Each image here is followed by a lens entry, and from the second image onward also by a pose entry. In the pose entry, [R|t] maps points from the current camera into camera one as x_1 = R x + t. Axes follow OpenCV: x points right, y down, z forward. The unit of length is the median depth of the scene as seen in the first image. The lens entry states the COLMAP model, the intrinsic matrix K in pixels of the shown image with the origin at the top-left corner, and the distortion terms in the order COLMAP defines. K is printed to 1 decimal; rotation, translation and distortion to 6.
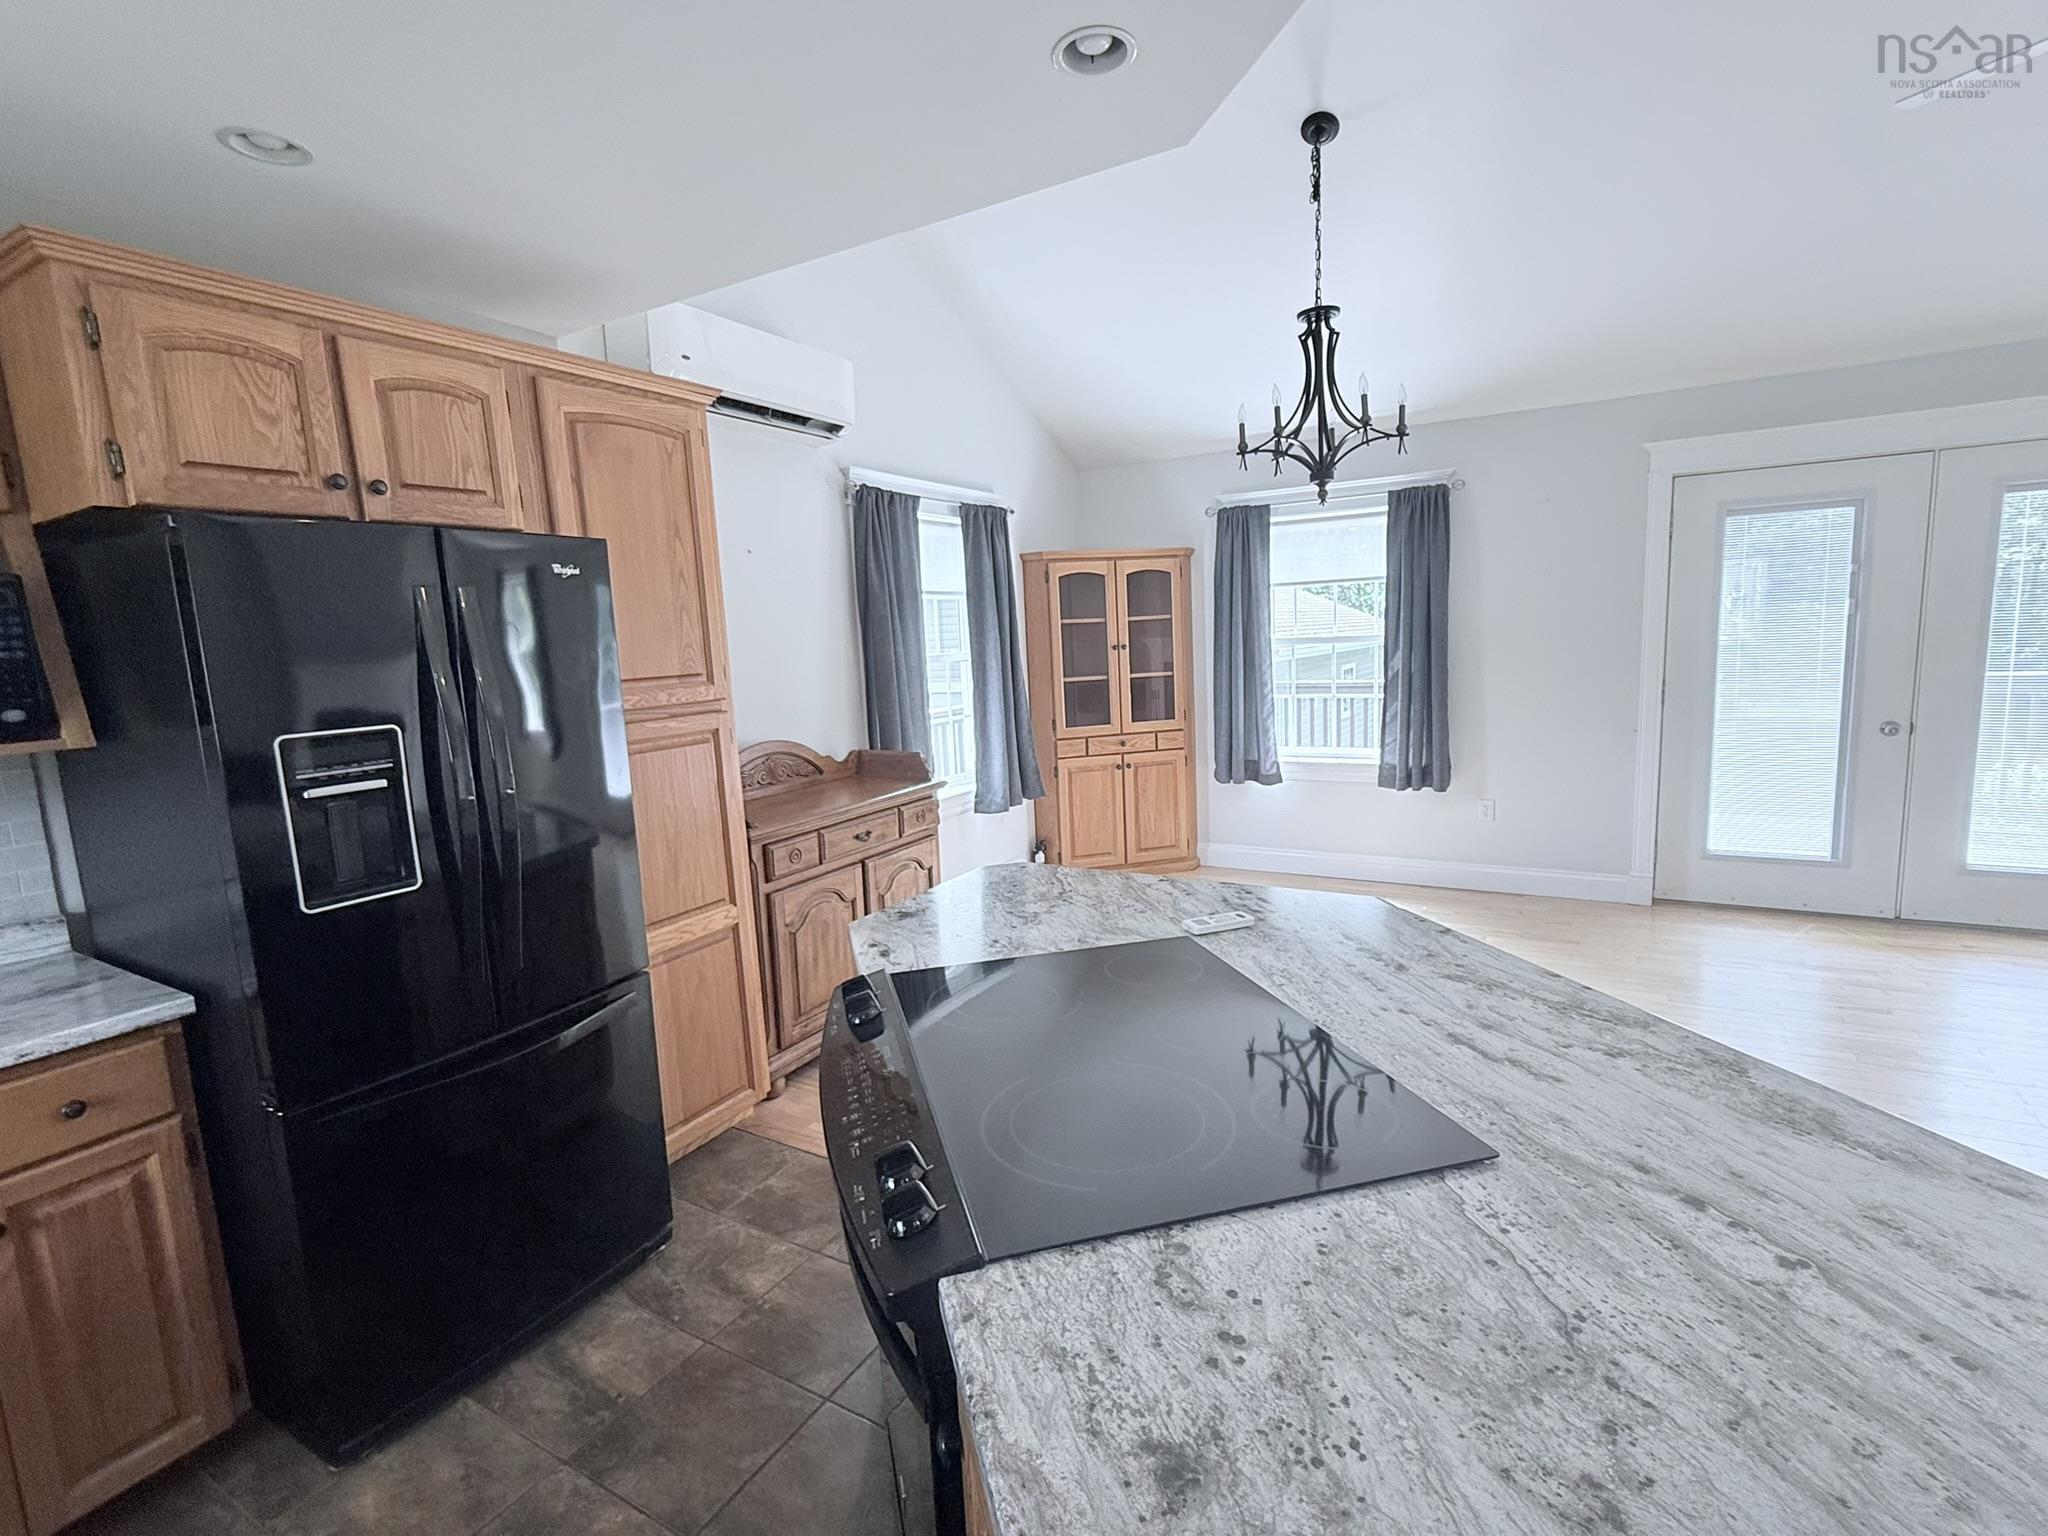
lens RADIAL K [[957.9, 0, 1022.3], [0, 957.9, 770.6], [0, 0, 1]] dist [-0.000236, 0.000496]
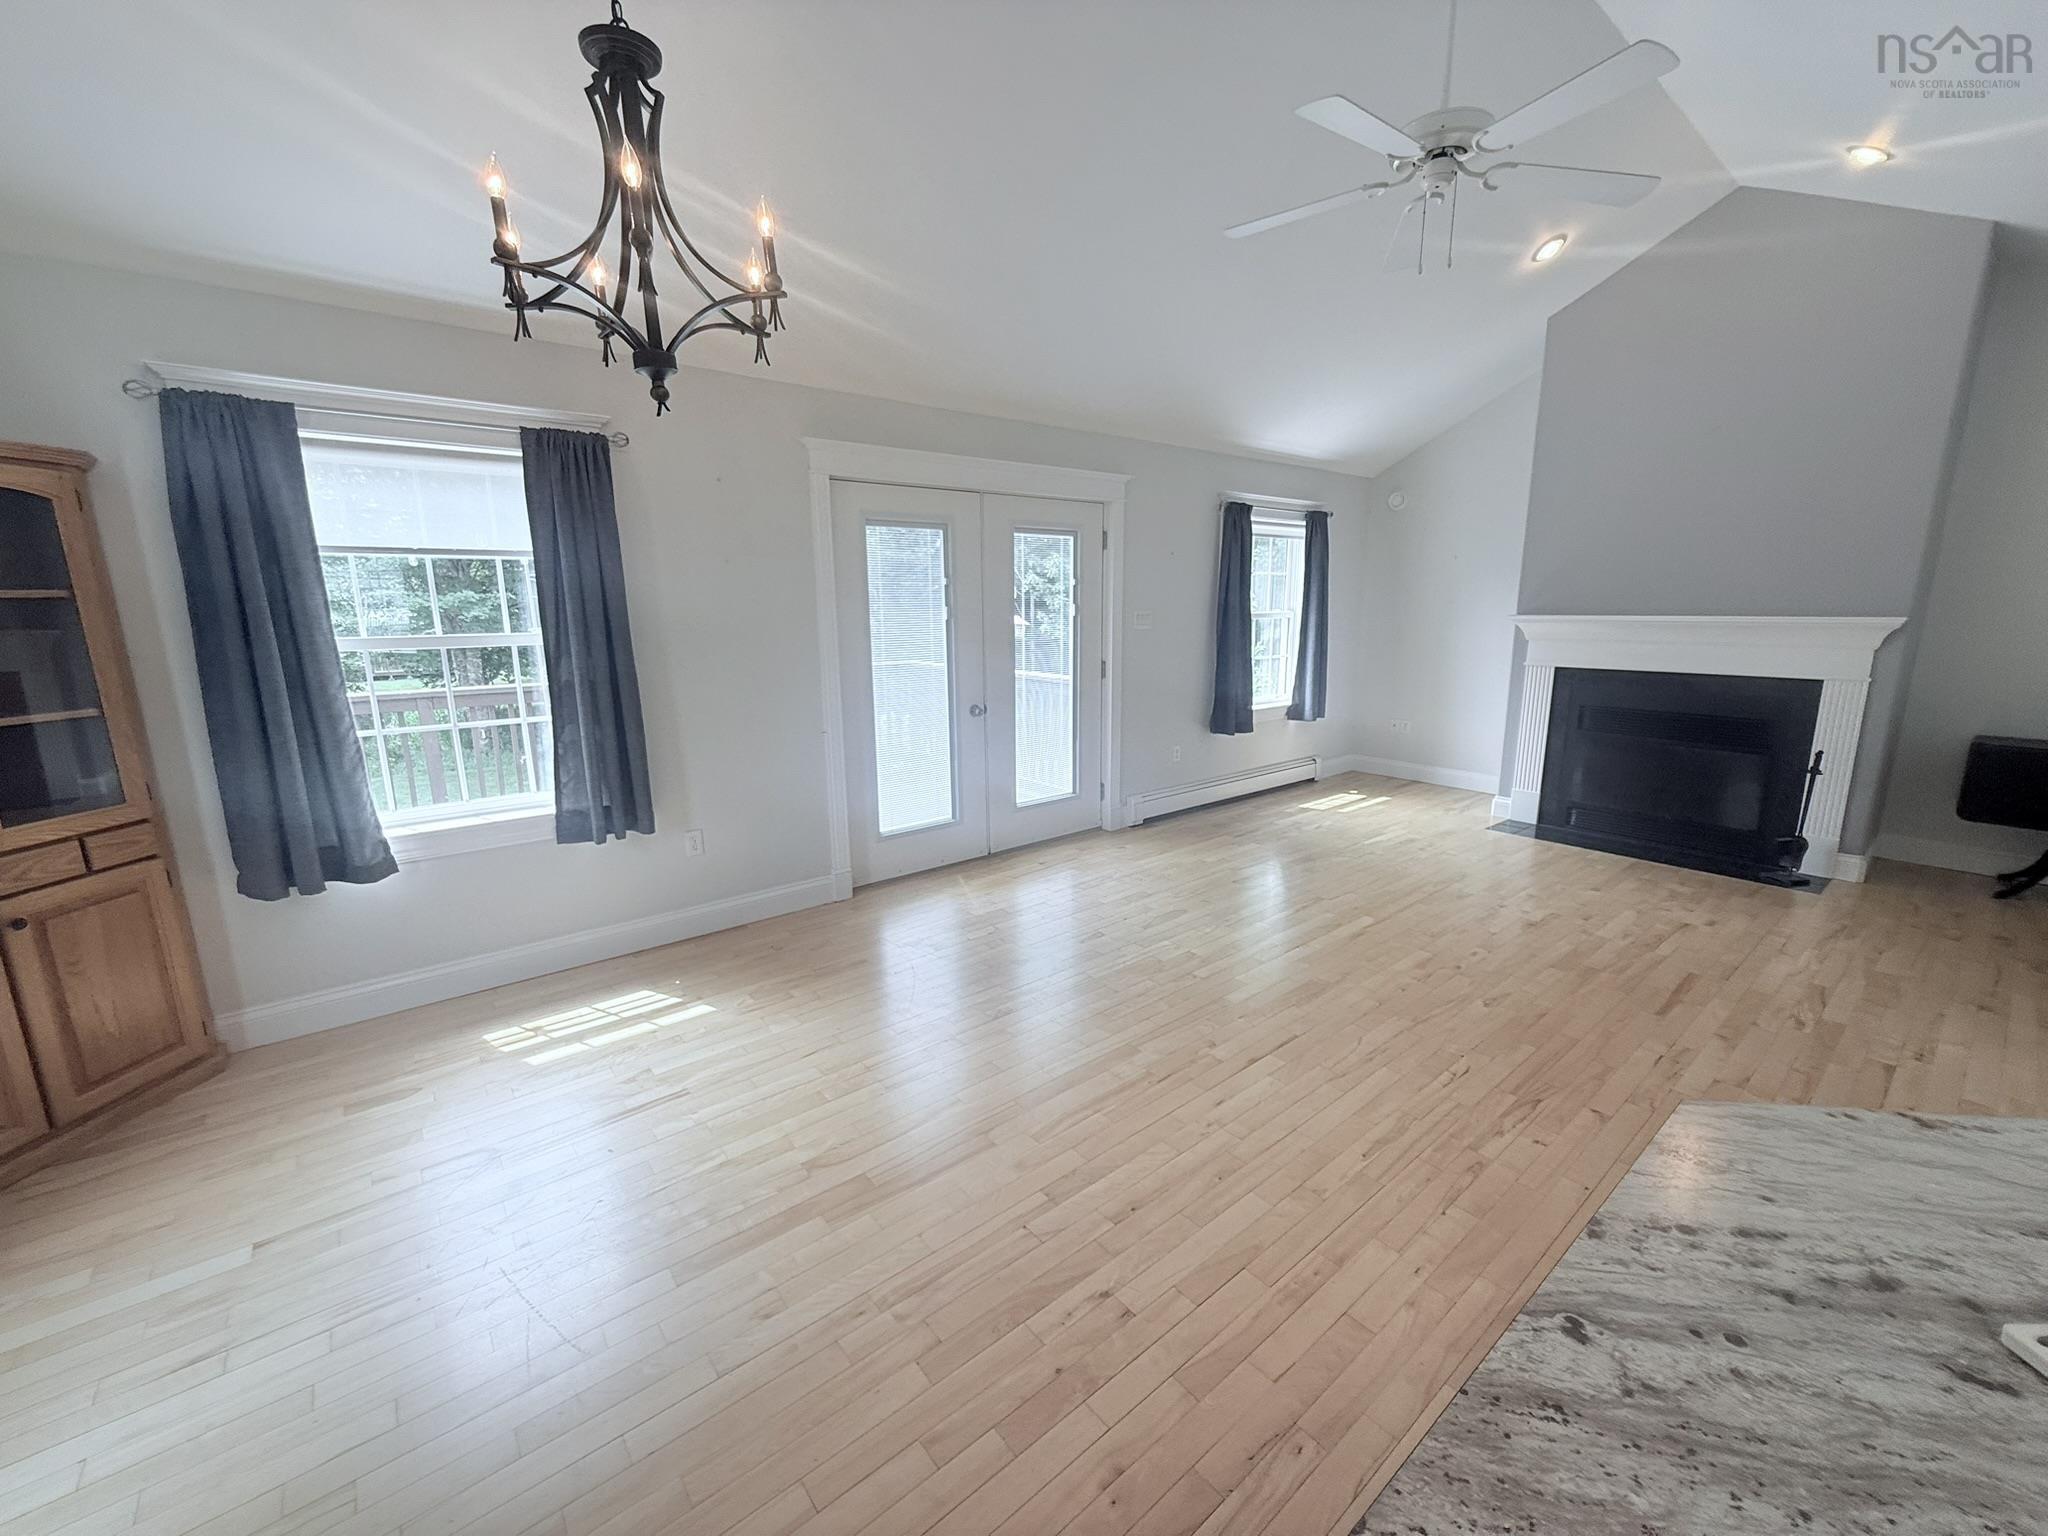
lens RADIAL K [[822.6, 0, 1023.7], [0, 822.6, 770.7], [0, 0, 1]] dist [0.003888, -0.000004]
pose [[0.356923, -0.148187, 0.922305, -0.178124], [0.126903, 0.985876, 0.109291, -0.150271], [-0.925474, 0.078035, 0.370688, 1.063012]]
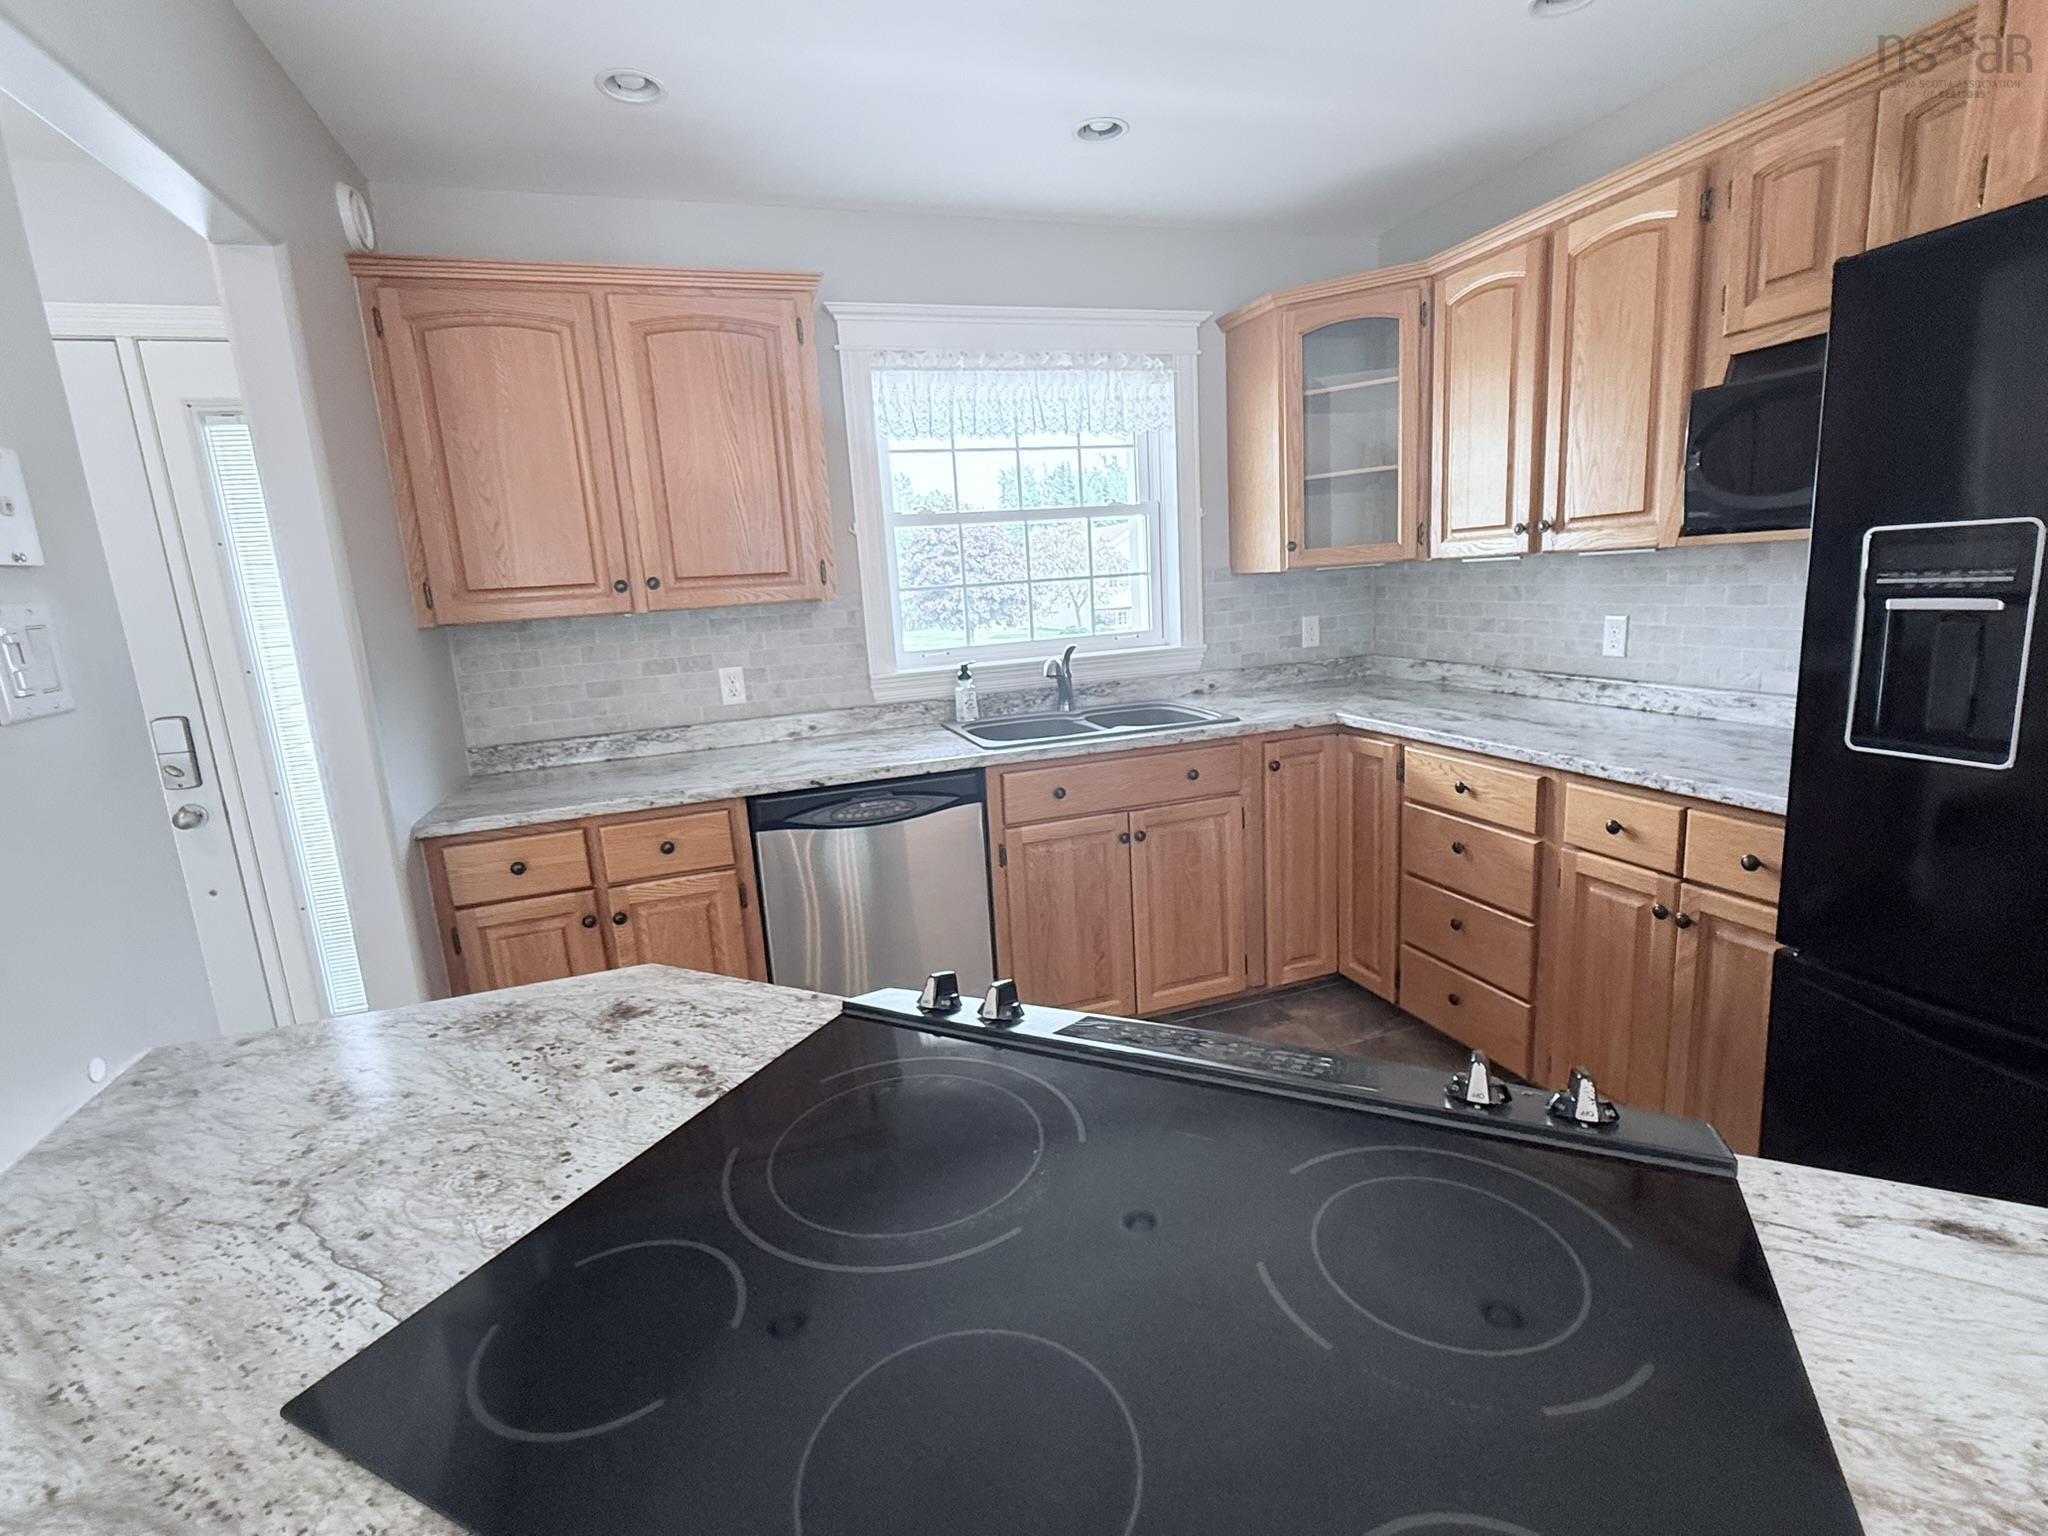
lens RADIAL K [[957.9, 0, 1022.3], [0, 957.9, 770.6], [0, 0, 1]] dist [-0.000236, 0.000496]
pose [[-0.646967, 0.233861, -0.725771, 0.247632], [-0.016033, 0.947425, 0.319575, -0.065903], [0.762349, 0.218391, -0.609203, 0.735342]]
